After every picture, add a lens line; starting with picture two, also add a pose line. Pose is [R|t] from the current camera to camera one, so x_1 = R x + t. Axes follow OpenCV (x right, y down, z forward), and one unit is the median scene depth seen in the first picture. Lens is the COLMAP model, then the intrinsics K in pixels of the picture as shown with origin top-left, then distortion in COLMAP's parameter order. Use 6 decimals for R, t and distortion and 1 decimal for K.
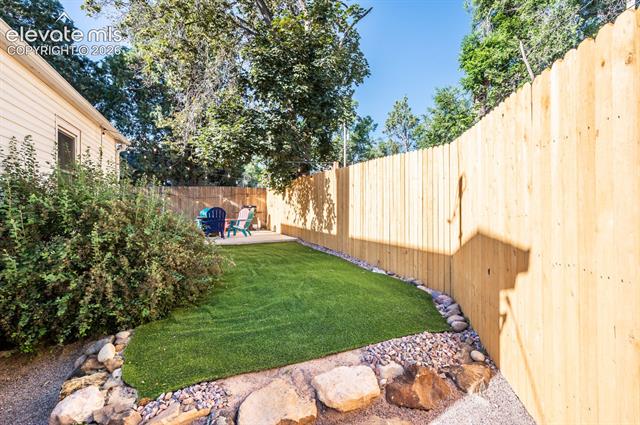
lens RADIAL K [[284.9, 0, 323.2], [0, 284.9, 212.2], [0, 0, 1]] dist [0.001750, -0.000048]
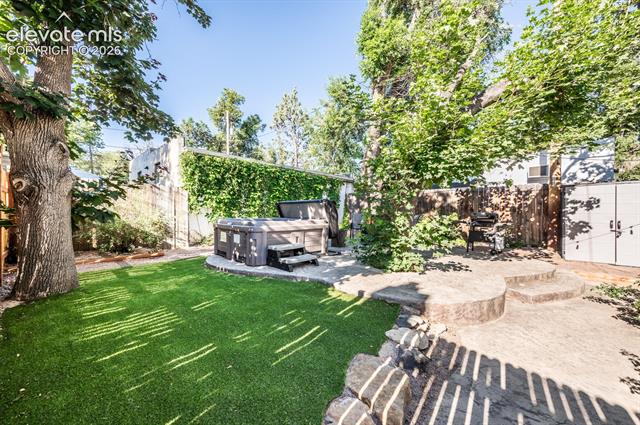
lens RADIAL K [[254.0, 0, 323.5], [0, 254.0, 217.5], [0, 0, 1]] dist [0.003717, 0.000657]
pose [[0.919843, 0.000825, 0.392285, 0.054440], [-0.006047, 0.999909, 0.012075, -0.009230], [-0.392240, -0.013480, 0.919764, 0.213098]]
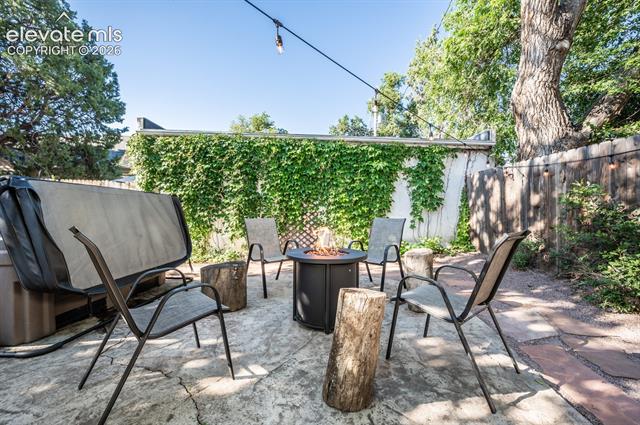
lens RADIAL K [[266.8, 0, 320.1], [0, 266.8, 214.3], [0, 0, 1]] dist [0.004448, -0.000096]
pose [[0.938415, 0.010620, -0.345346, 0.256971], [-0.010674, 0.999942, 0.001747, -0.013613], [0.345344, 0.002047, 0.938474, 0.384400]]
